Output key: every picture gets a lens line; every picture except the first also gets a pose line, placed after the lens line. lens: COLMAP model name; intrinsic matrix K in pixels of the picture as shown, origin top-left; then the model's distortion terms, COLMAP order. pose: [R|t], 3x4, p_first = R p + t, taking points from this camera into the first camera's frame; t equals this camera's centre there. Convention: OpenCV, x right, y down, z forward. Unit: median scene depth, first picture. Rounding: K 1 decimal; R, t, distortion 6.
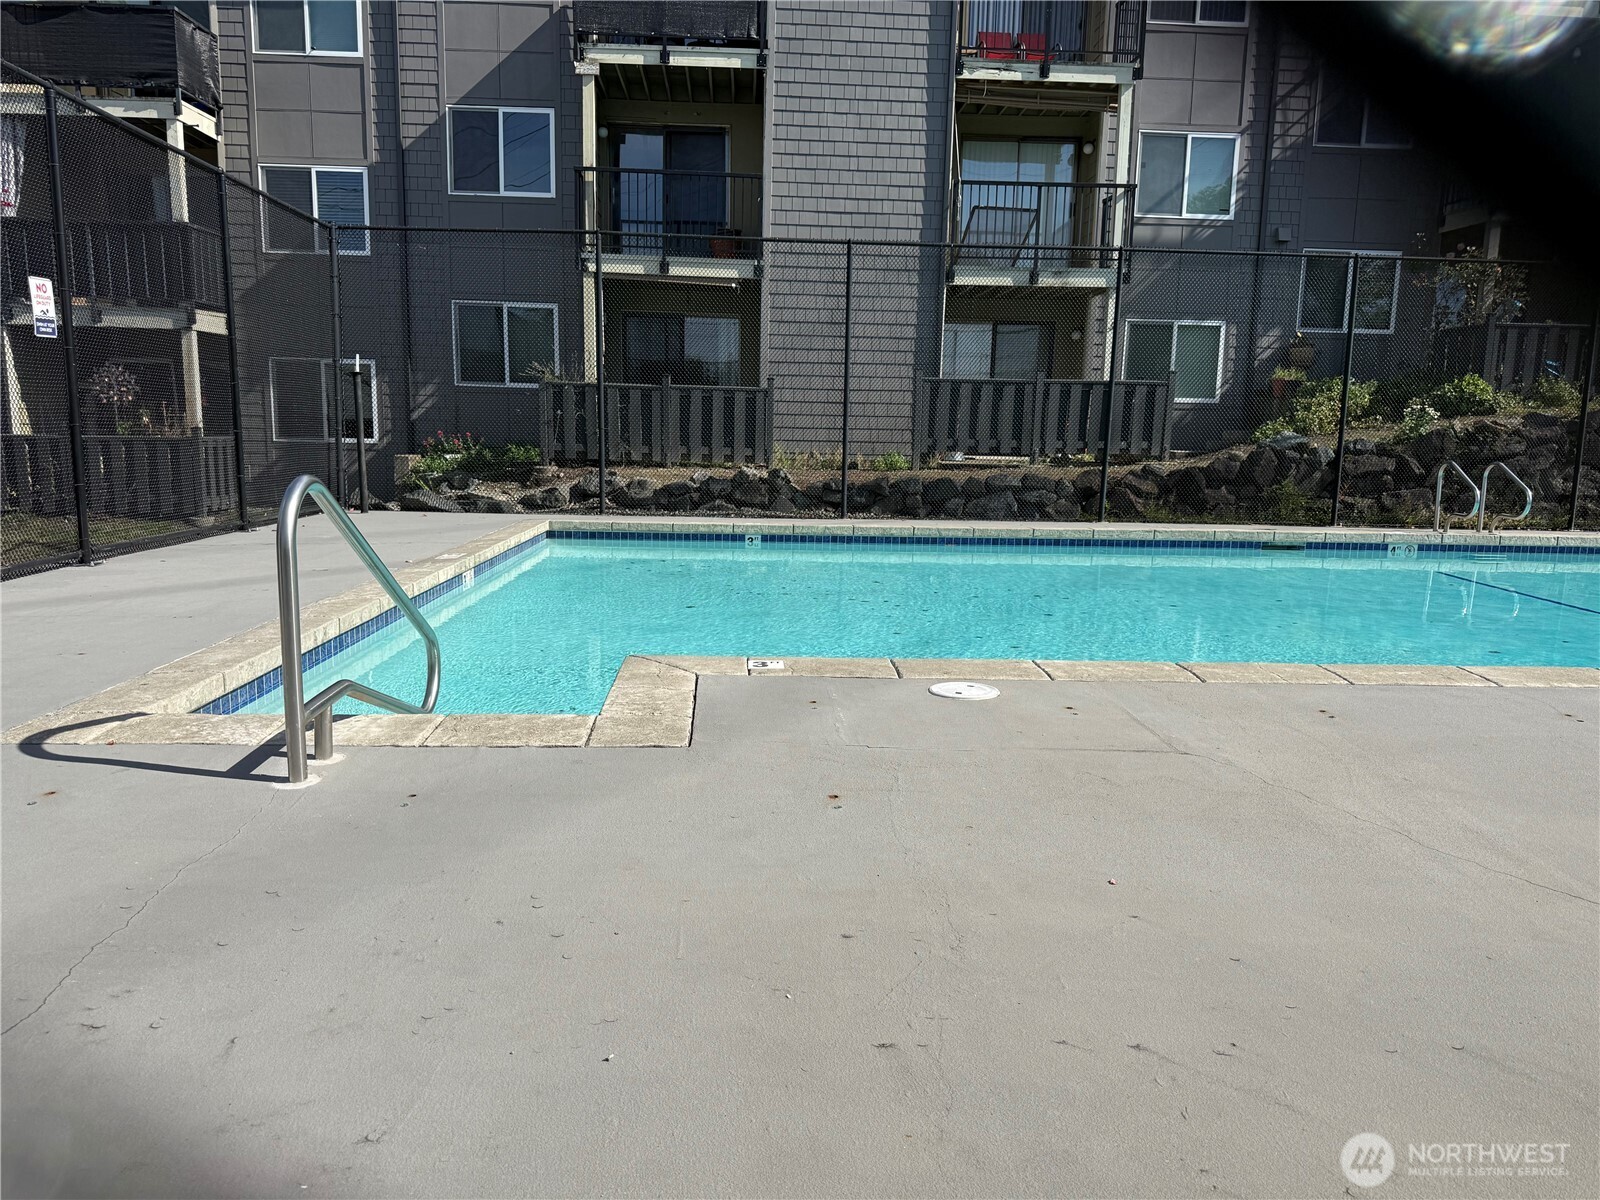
lens RADIAL K [[1131.6, 0, 778.4], [0, 1131.6, 576.7], [0, 0, 1]] dist [0.111566, -0.198755]
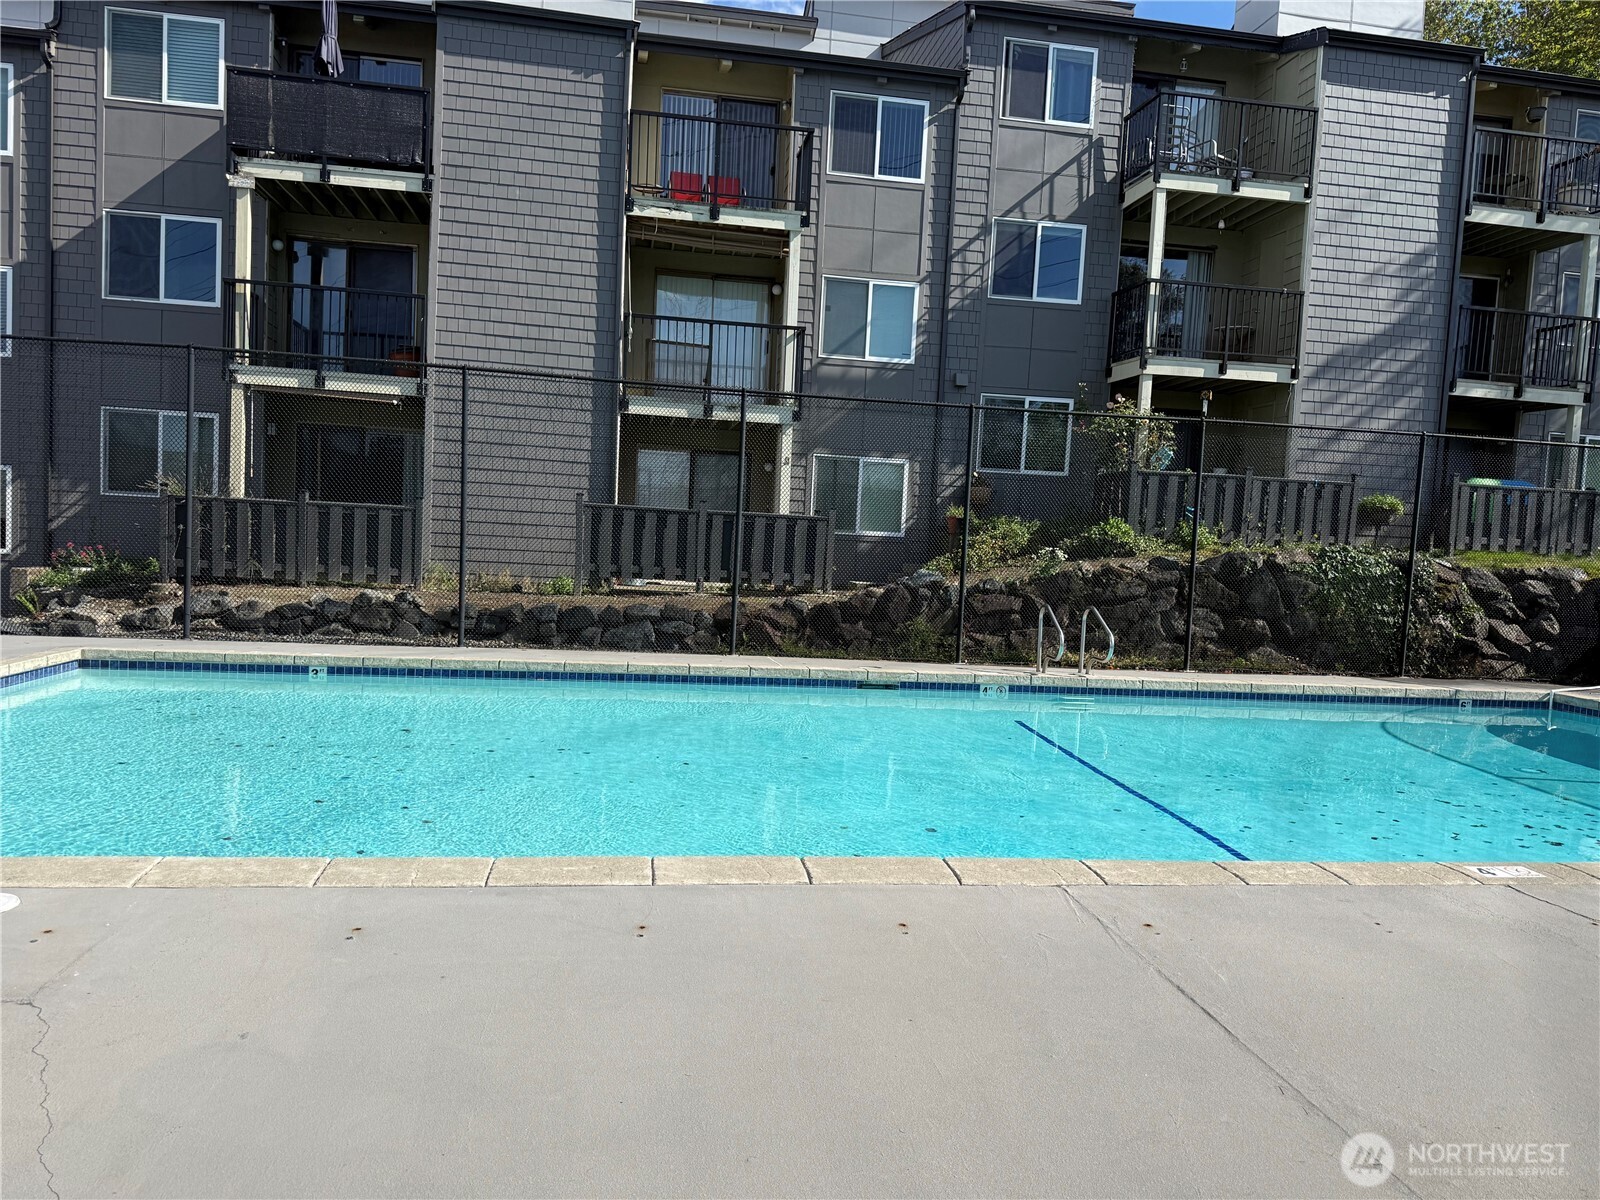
lens RADIAL K [[1108.7, 0, 800.0], [0, 1108.7, 600.0], [0, 0, 1]] dist [0.047145, -0.049340]
pose [[0.994267, 0.022737, 0.104478, 0.212429], [-0.015302, 0.997329, -0.071424, -0.024385], [-0.105822, 0.069416, 0.991959, 0.024552]]
